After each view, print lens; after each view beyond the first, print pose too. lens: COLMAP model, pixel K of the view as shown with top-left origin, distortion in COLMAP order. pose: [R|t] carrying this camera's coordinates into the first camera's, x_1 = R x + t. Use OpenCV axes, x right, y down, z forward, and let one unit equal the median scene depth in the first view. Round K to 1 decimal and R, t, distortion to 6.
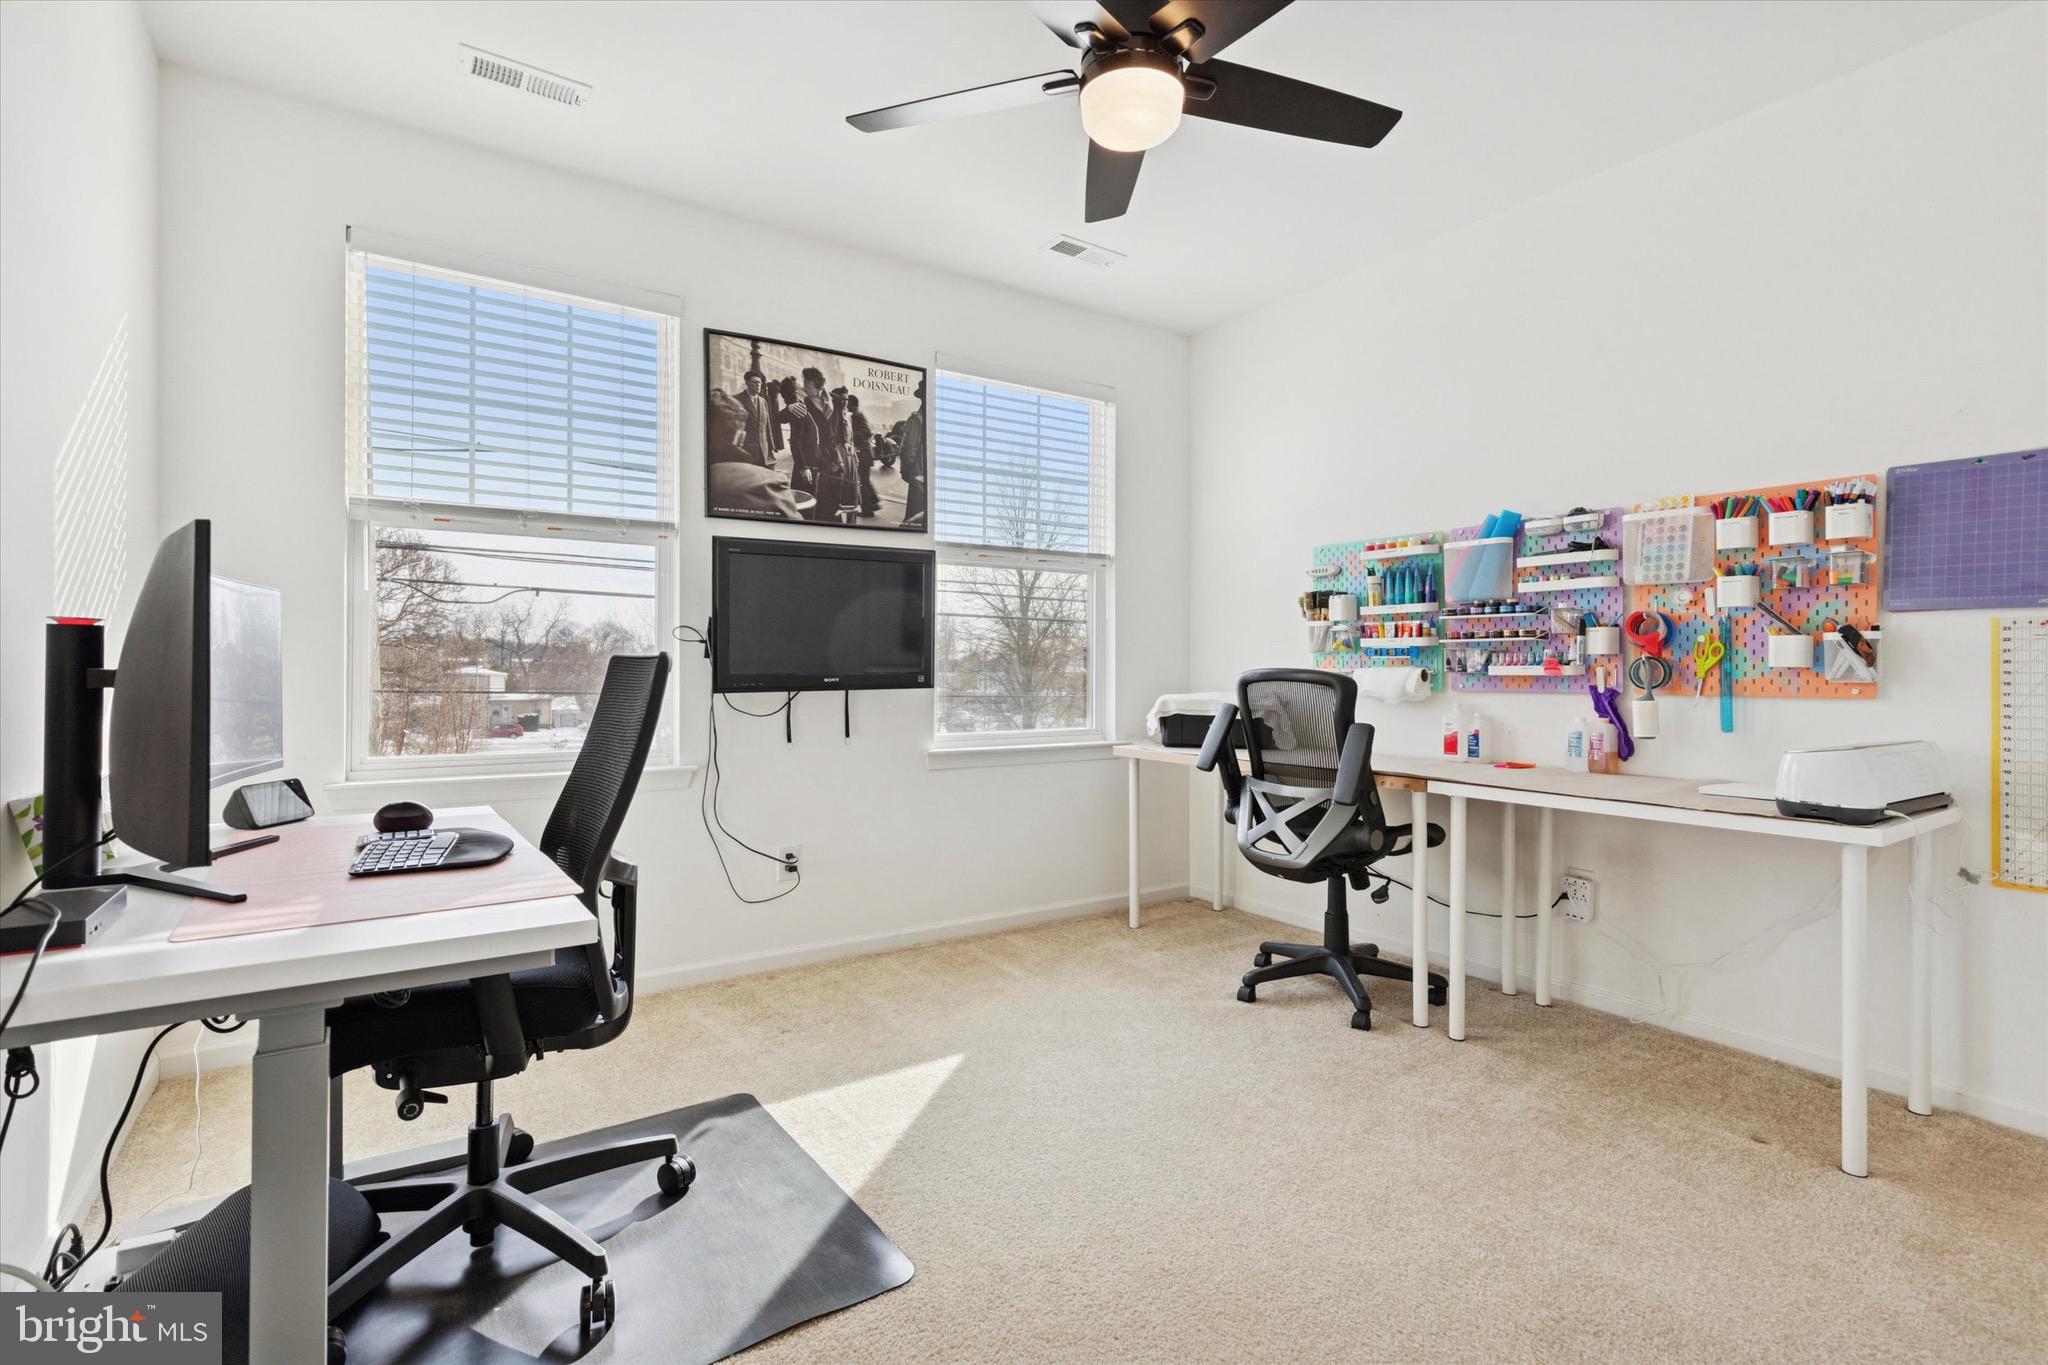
lens RADIAL K [[1000.9, 0, 1027.5], [0, 1000.9, 664.1], [0, 0, 1]] dist [-0.003219, 0.000163]
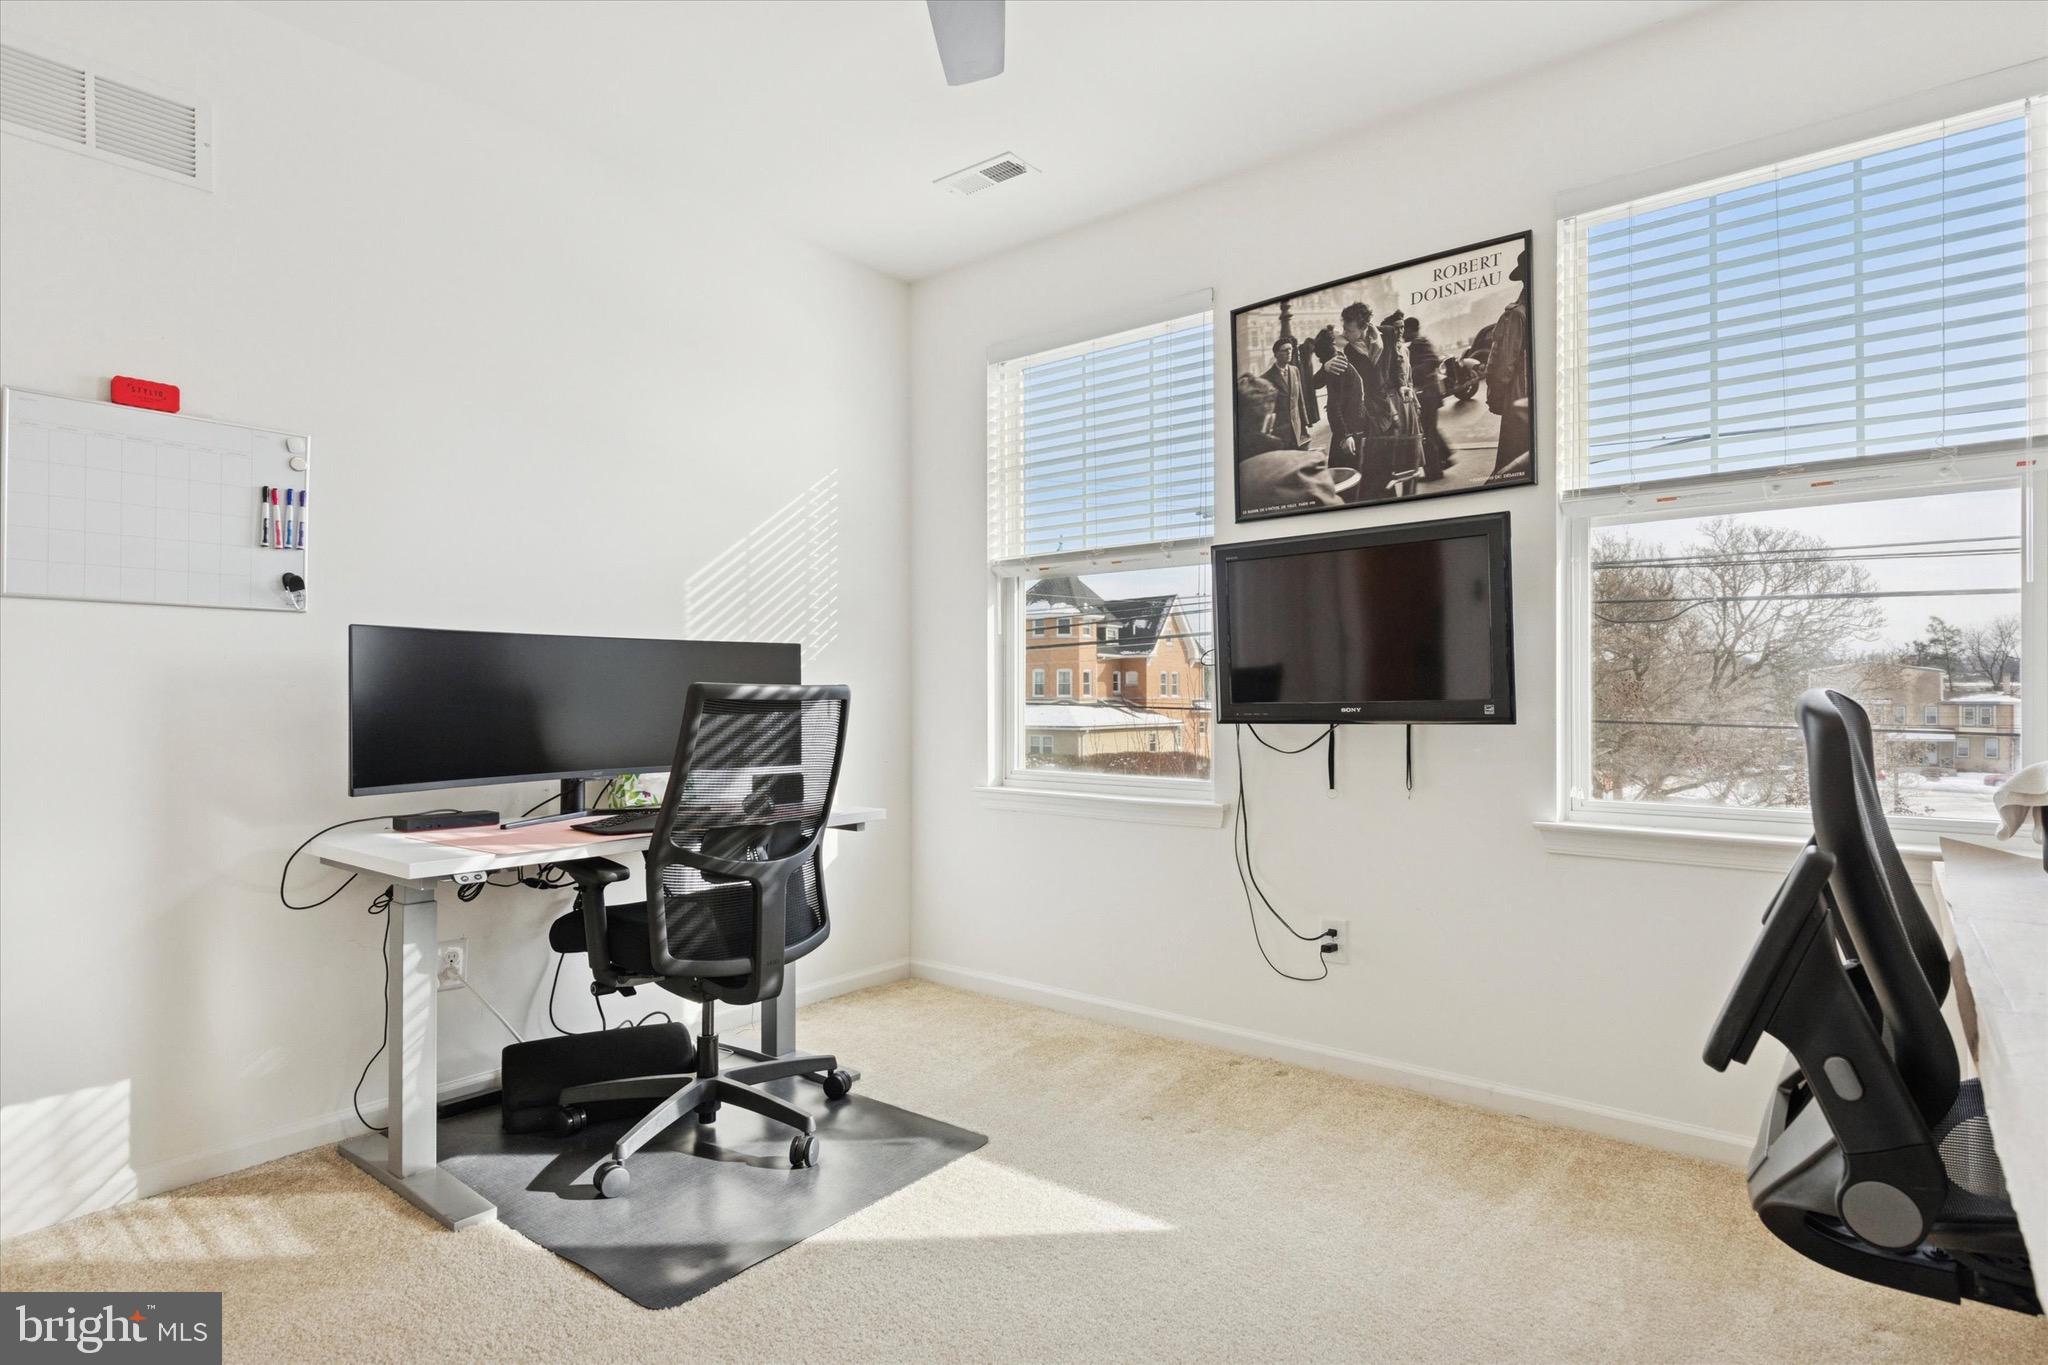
lens RADIAL K [[1073.9, 0, 1022.5], [0, 1073.9, 690.8], [0, 0, 1]] dist [-0.012410, -0.000403]
pose [[0.270253, -0.008825, -0.962749, 0.487283], [0.007867, 0.999945, -0.006958, 0.004621], [0.962757, -0.005694, 0.270307, 0.511606]]
